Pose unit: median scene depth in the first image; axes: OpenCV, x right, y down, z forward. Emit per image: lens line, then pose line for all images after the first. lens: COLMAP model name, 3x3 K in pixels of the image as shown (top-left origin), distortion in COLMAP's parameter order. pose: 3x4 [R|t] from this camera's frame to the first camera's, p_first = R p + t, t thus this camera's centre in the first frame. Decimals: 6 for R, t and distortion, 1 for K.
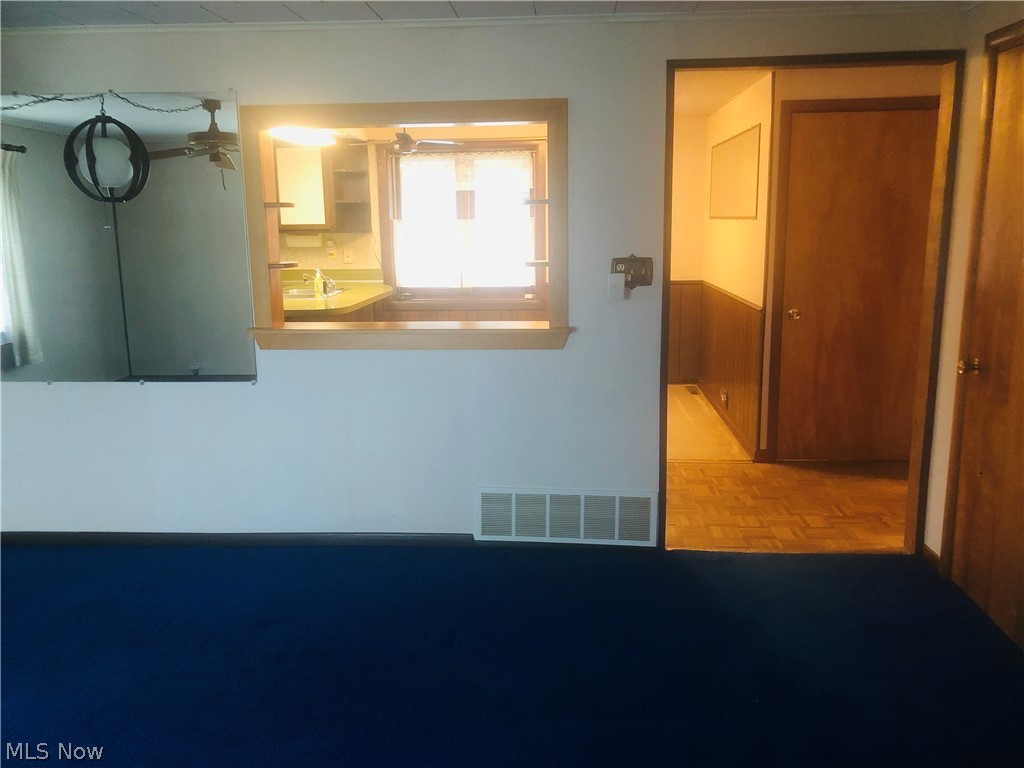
lens RADIAL K [[841.6, 0, 512.0], [0, 841.6, 384.0], [0, 0, 1]] dist [0.015134, 0.009280]
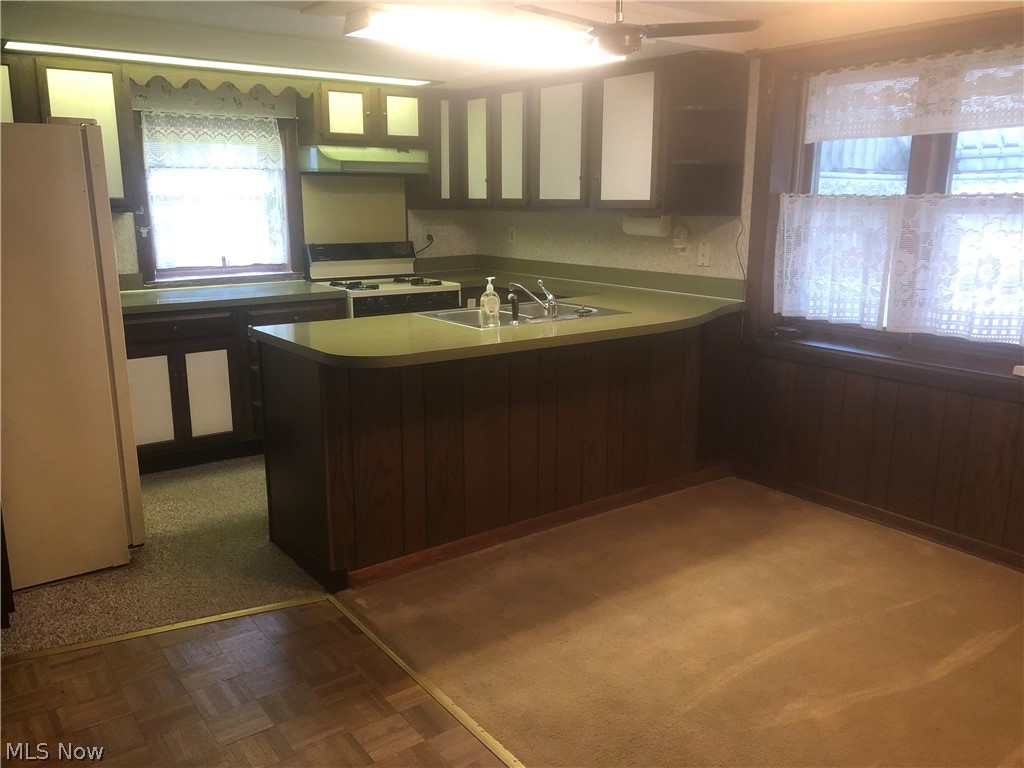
lens RADIAL K [[826.4, 0, 504.3], [0, 826.4, 387.5], [0, 0, 1]] dist [0.068121, -0.130469]
pose [[0.641522, 0.181074, -0.745427, 0.171767], [-0.152994, 0.982420, 0.106974, -0.100596], [0.751693, 0.045420, 0.657948, 0.511079]]
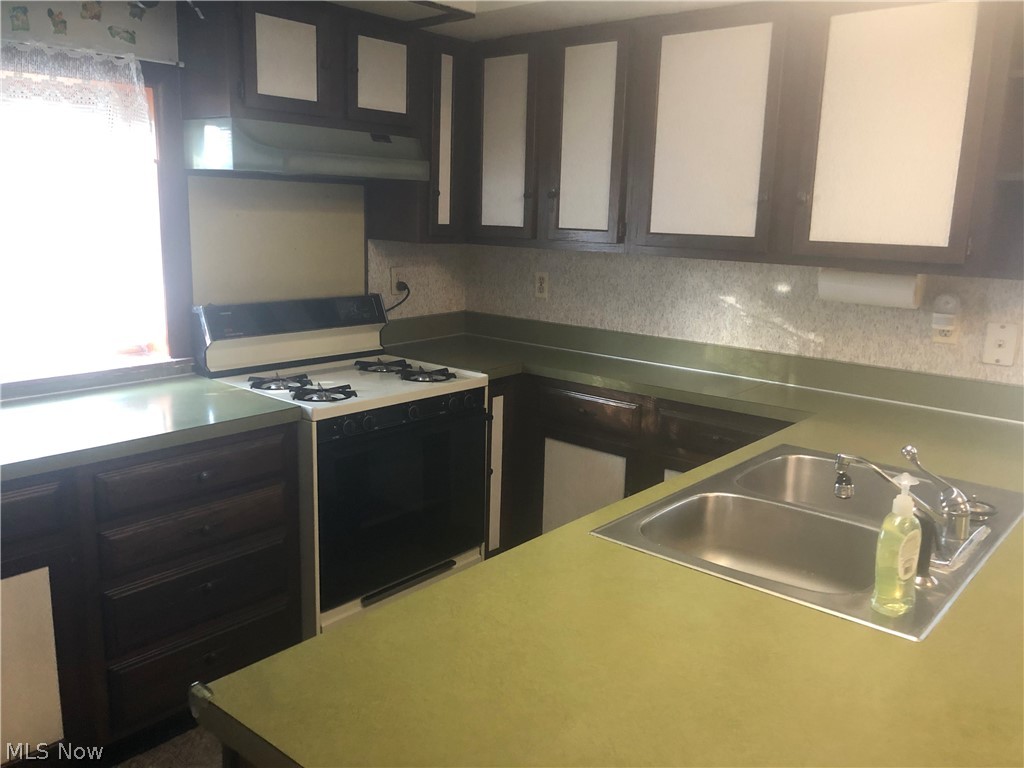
lens RADIAL K [[837.0, 0, 512.9], [0, 837.0, 381.0], [0, 0, 1]] dist [0.028803, -0.021536]
pose [[0.802357, 0.149511, -0.577815, -0.154904], [-0.148250, 0.987700, 0.049708, -0.125693], [0.578140, 0.045777, 0.814653, 0.622543]]
